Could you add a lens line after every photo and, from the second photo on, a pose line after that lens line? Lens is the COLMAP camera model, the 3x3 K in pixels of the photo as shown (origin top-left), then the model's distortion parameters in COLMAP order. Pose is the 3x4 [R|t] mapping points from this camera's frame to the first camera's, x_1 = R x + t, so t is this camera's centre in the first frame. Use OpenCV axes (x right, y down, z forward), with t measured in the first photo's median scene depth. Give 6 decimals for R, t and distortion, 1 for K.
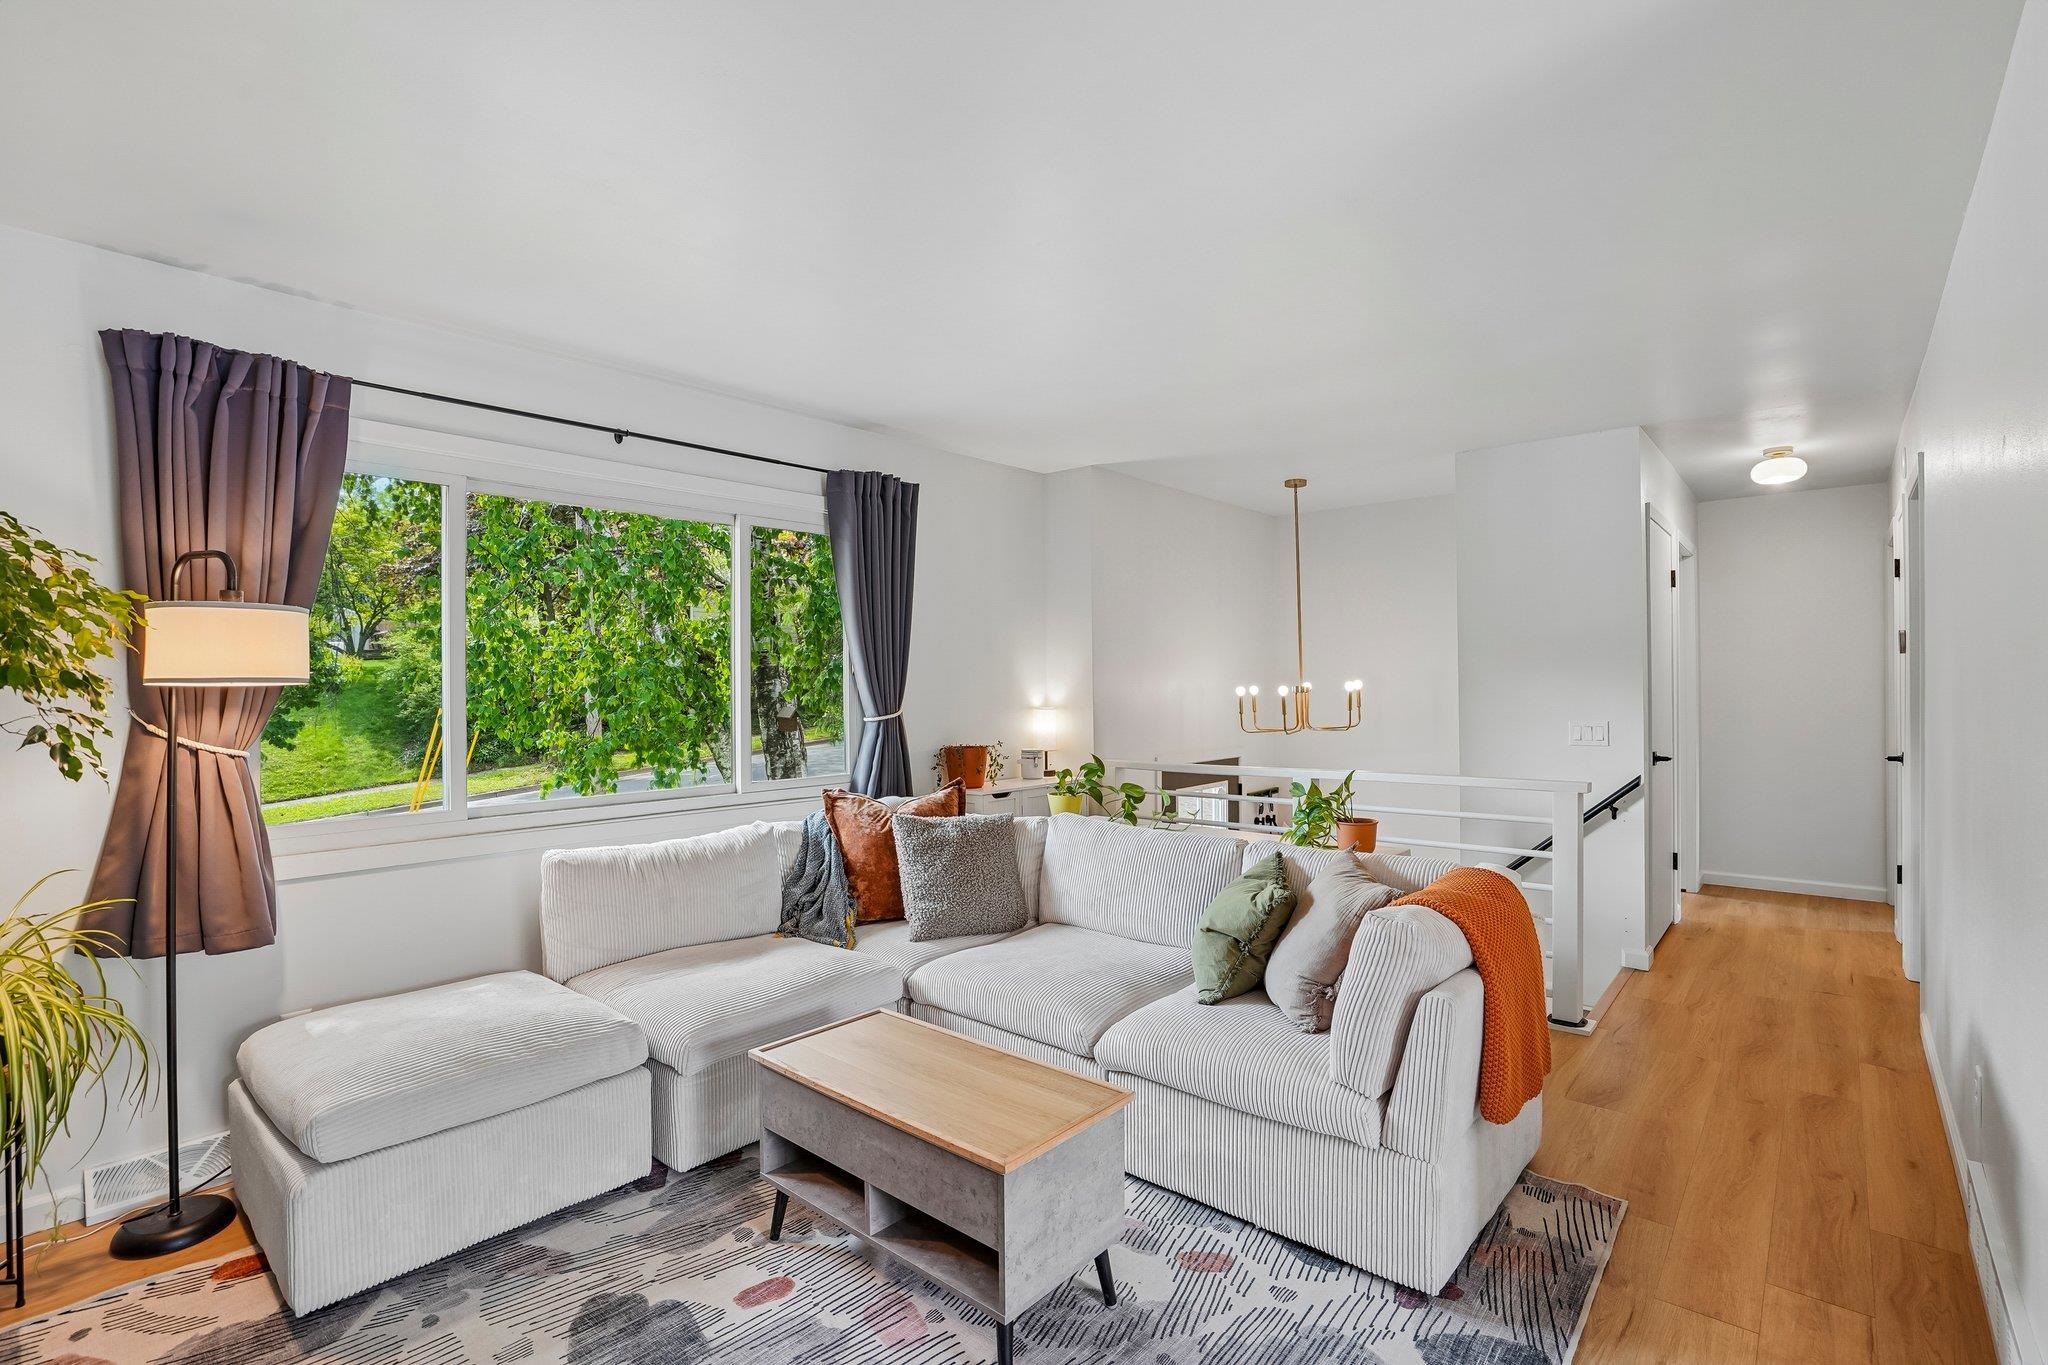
lens RADIAL K [[944.7, 0, 1024.0], [0, 944.7, 682.5], [0, 0, 1]] dist [-0.047352, 0.015460]
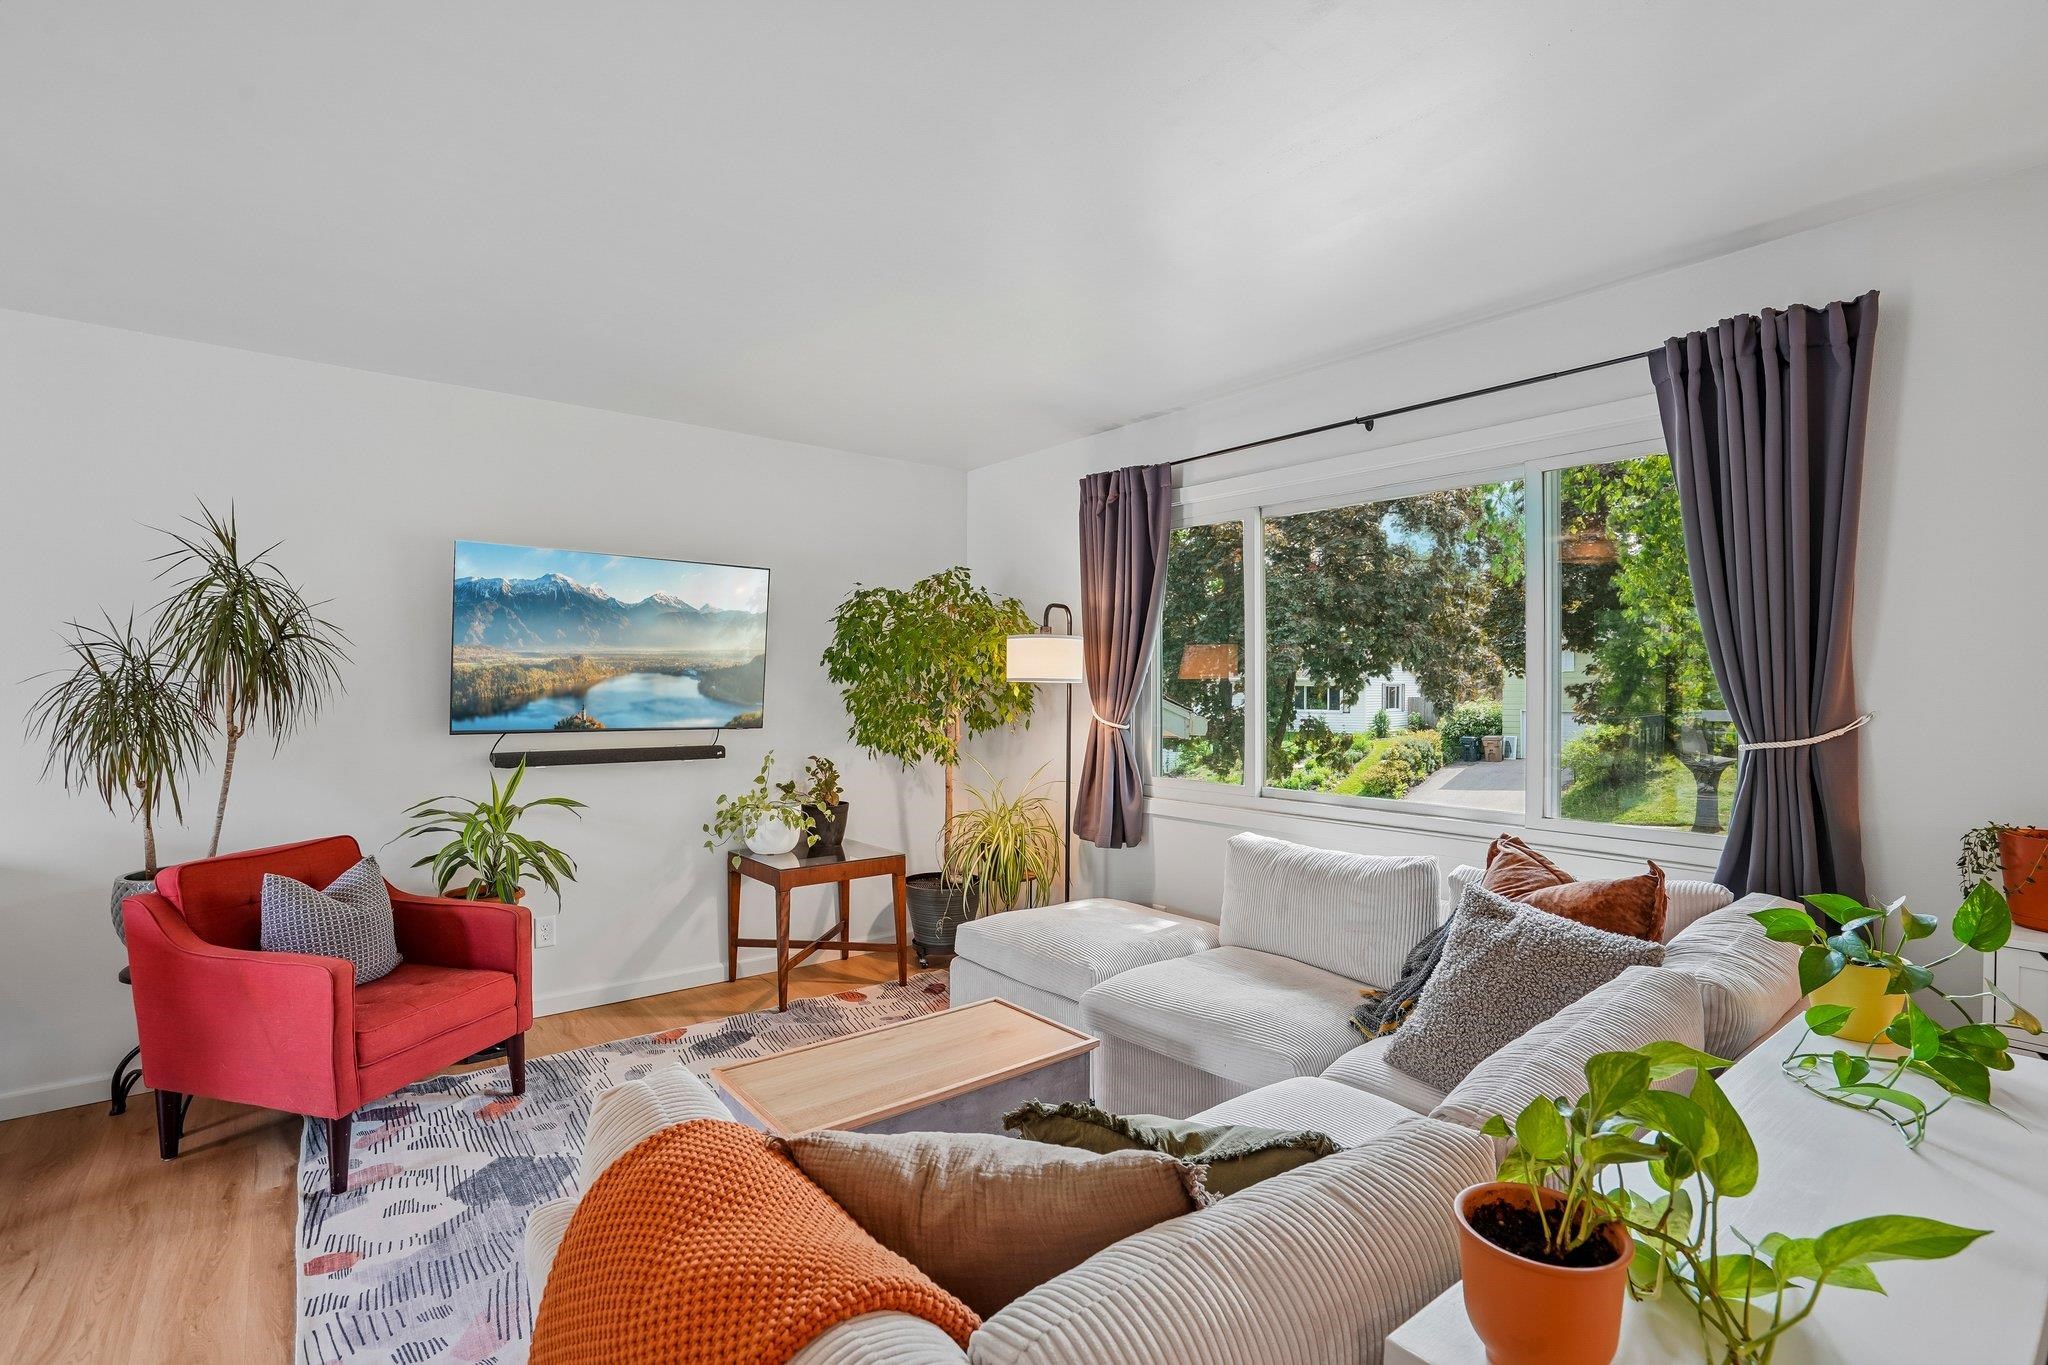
lens RADIAL K [[962.2, 0, 1024.0], [0, 962.2, 682.5], [0, 0, 1]] dist [-0.055271, 0.000084]
pose [[-0.174816, 0.014491, -0.984494, 0.633271], [0.007996, 0.999880, 0.013298, -0.016057], [0.984569, -0.005547, -0.174911, 0.888452]]
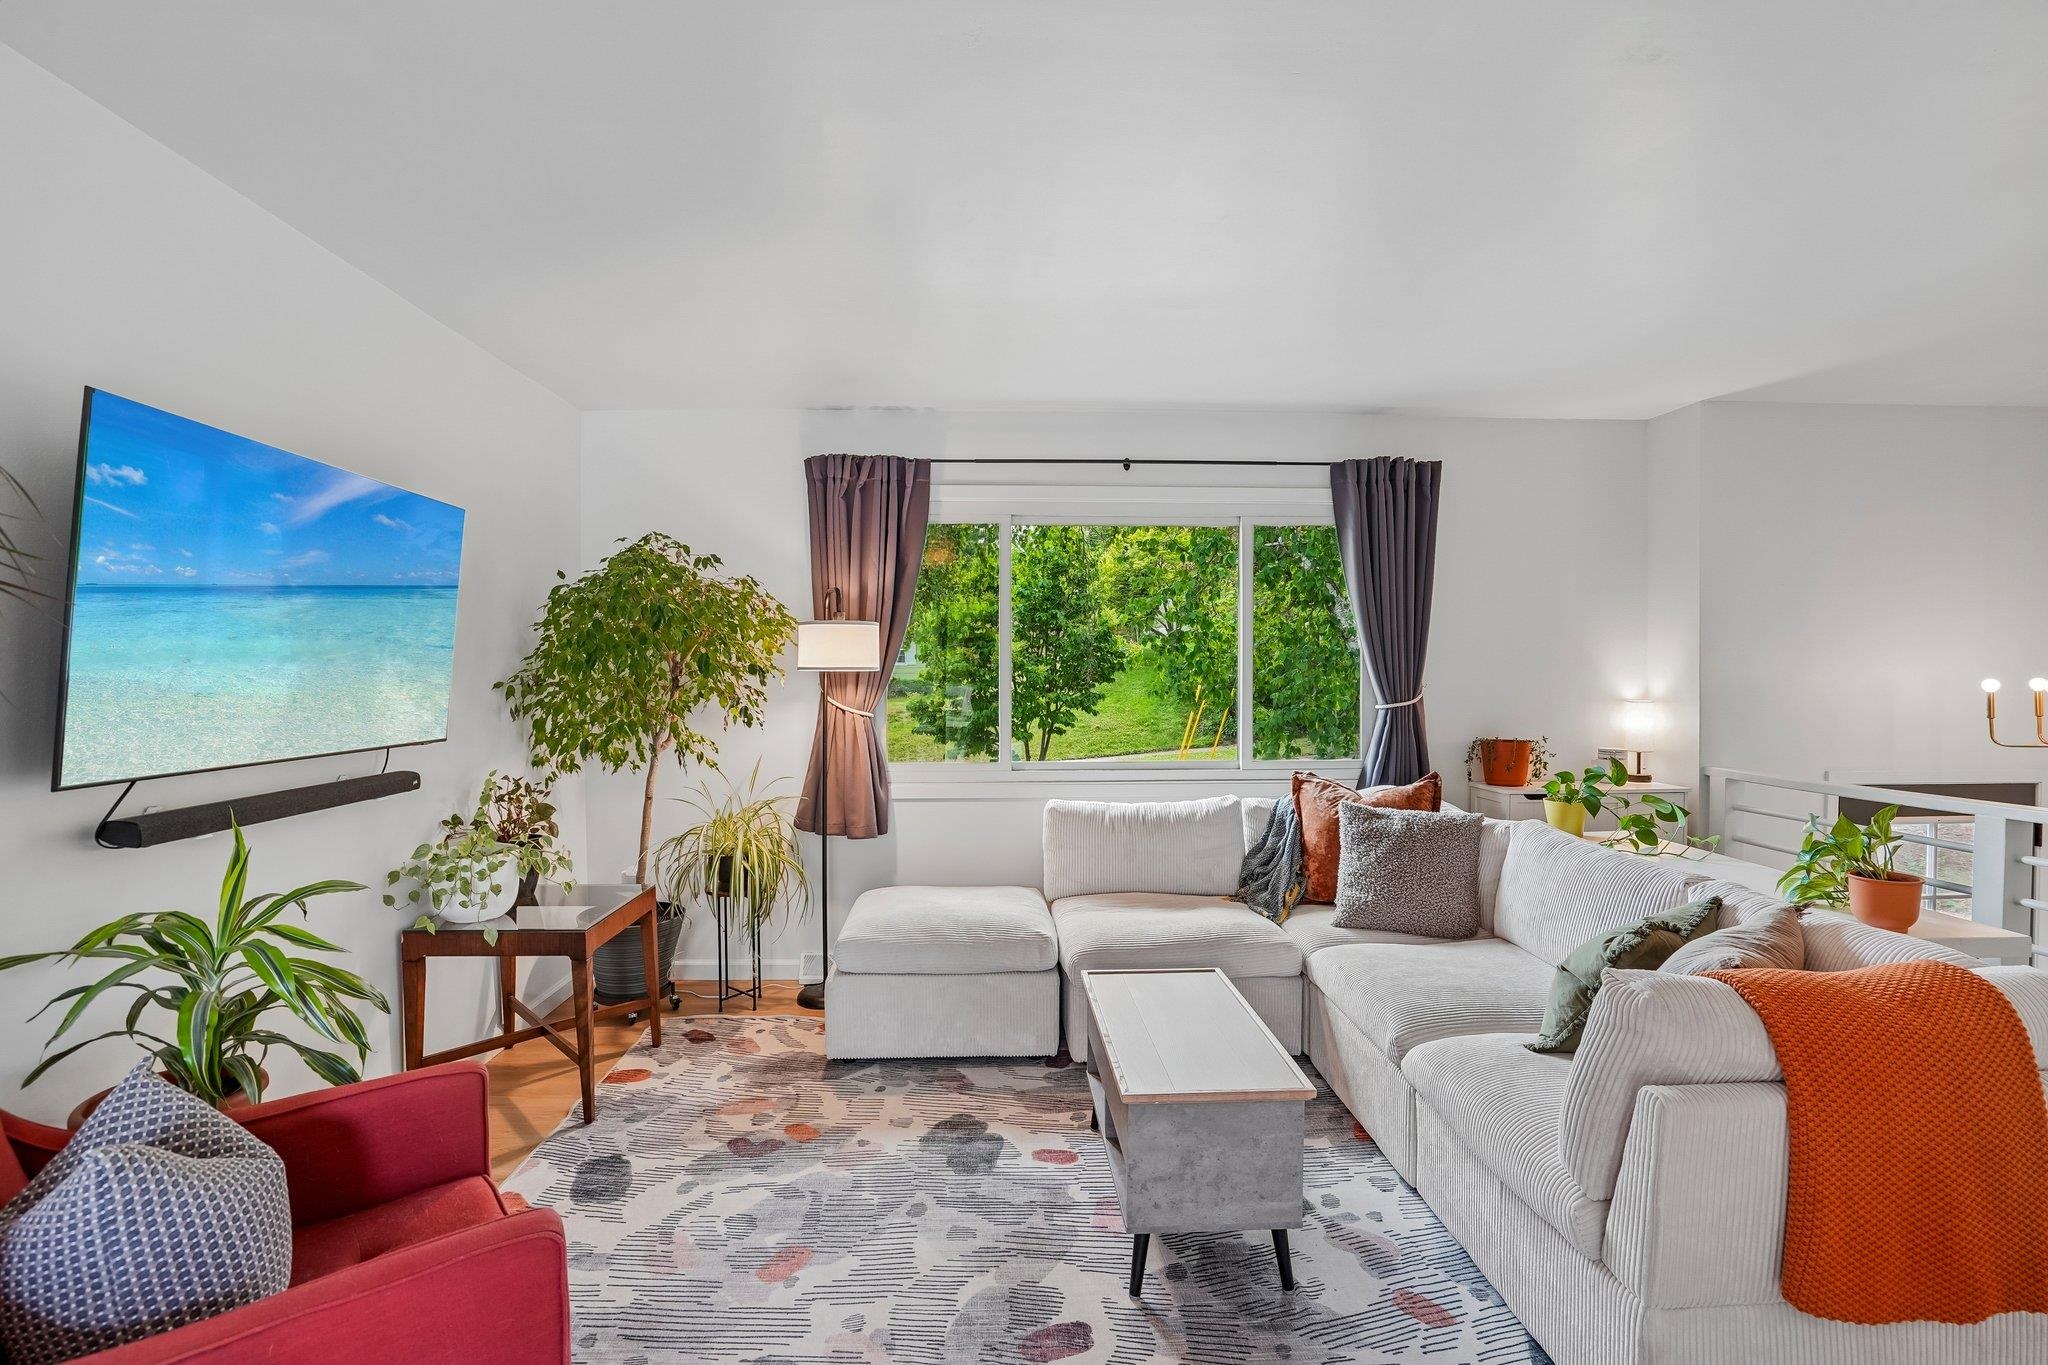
lens RADIAL K [[947.3, 0, 1015.5], [0, 947.3, 674.4], [0, 0, 1]] dist [-0.091132, 0.055645]
pose [[0.689260, 0.012851, -0.724400, 0.380008], [-0.003189, 0.999887, 0.014703, -0.010798], [0.724507, -0.007824, 0.689223, 0.060477]]
